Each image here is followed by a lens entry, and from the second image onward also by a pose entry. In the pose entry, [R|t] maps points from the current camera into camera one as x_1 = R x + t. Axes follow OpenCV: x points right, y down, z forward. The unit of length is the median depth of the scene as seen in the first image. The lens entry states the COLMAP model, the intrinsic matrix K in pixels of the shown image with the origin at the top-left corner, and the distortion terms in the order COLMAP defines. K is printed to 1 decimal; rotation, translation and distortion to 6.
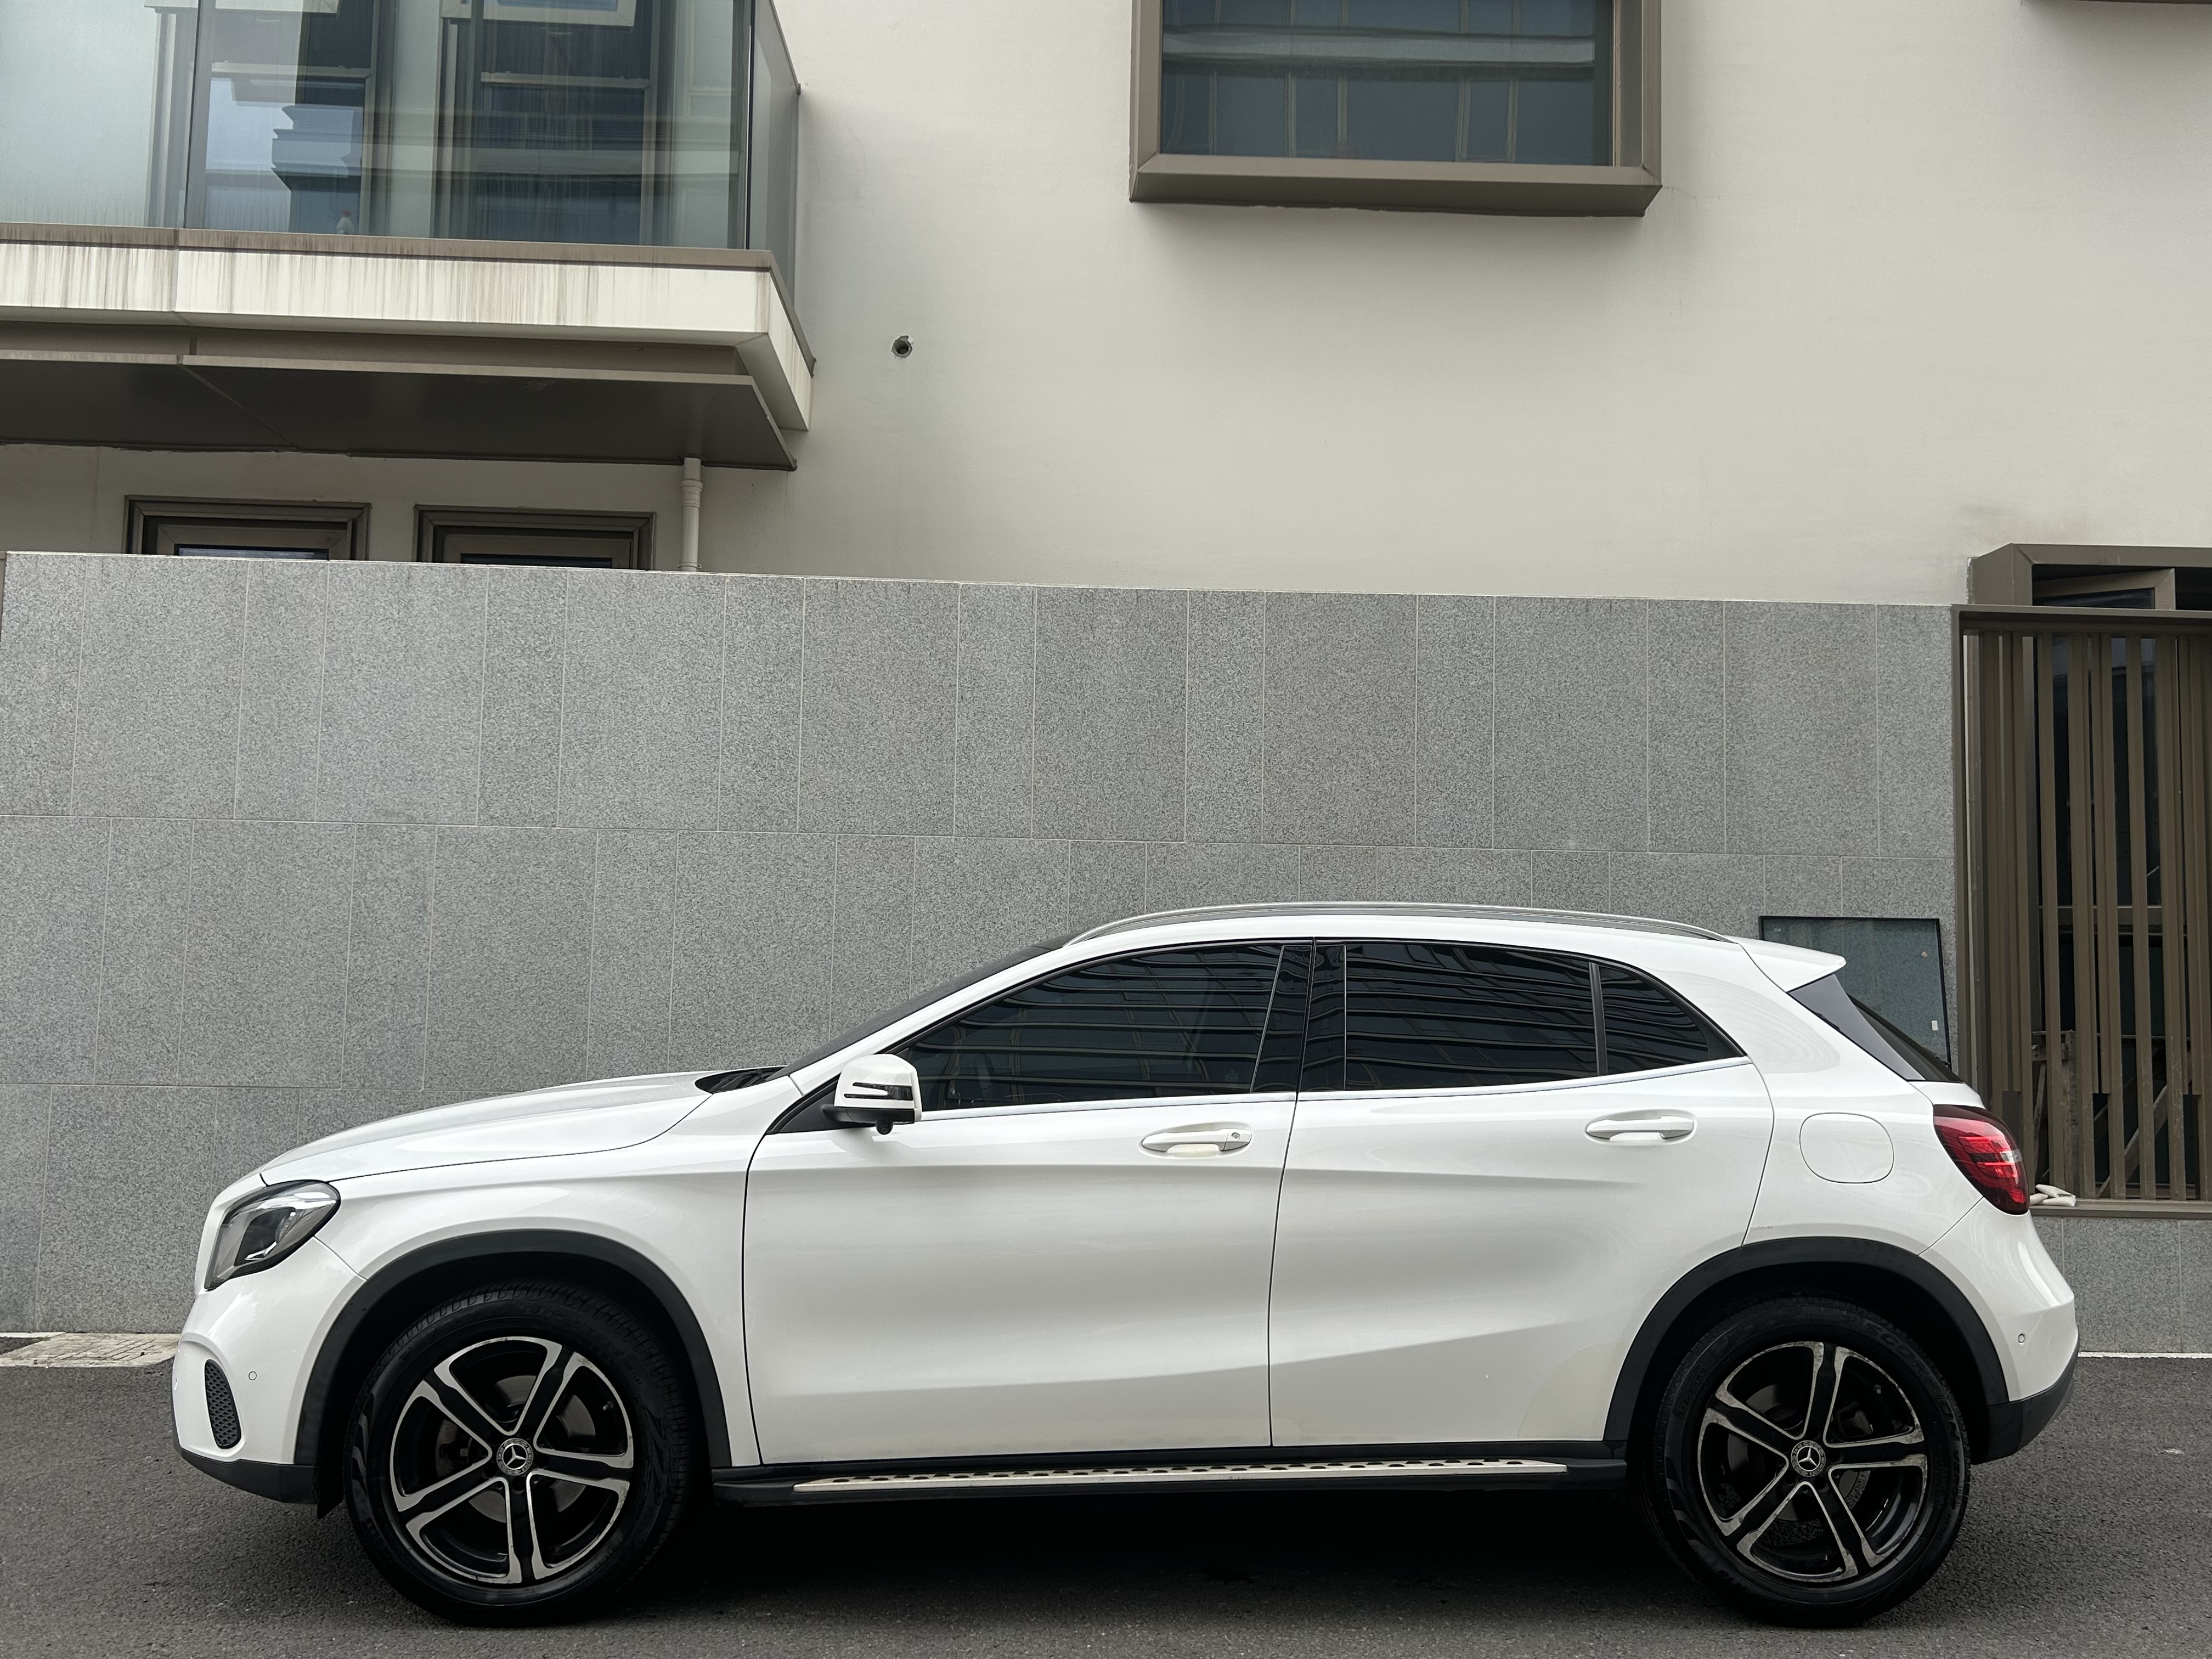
lens RADIAL K [[1817.2, 0, 1107.2], [0, 1817.2, 848.2], [0, 0, 1]] dist [0.064642, -0.056113]
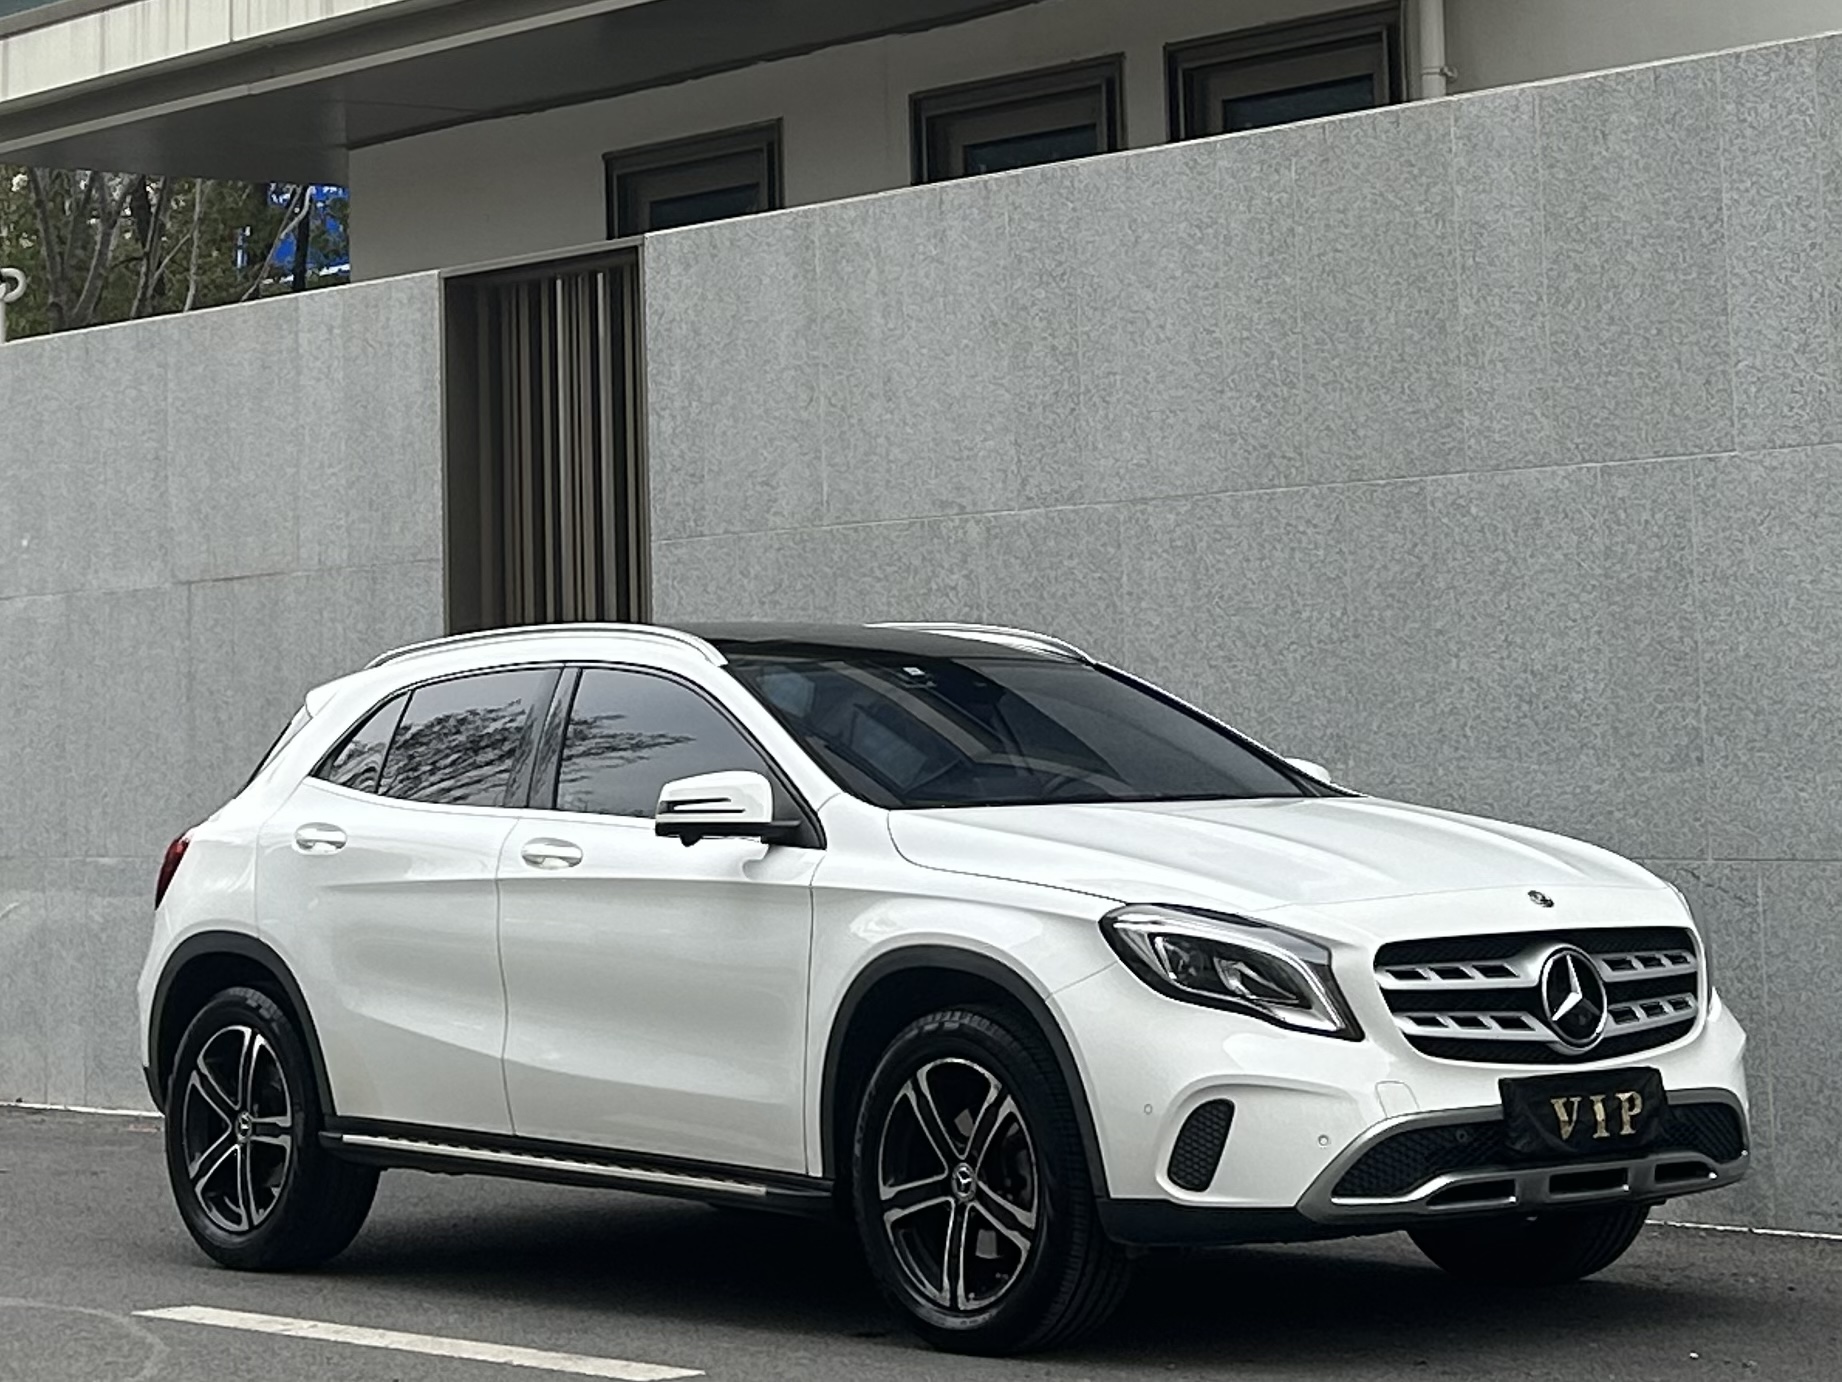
lens RADIAL K [[4679.0, 0, 903.8], [0, 4679.0, 422.9], [0, 0, 1]] dist [0.291557, 0.000000]
pose [[0.607167, -0.089844, -0.789479, 1.174404], [0.099691, 0.994349, -0.036488, 0.017794], [0.788296, -0.056550, 0.612692, -0.241270]]
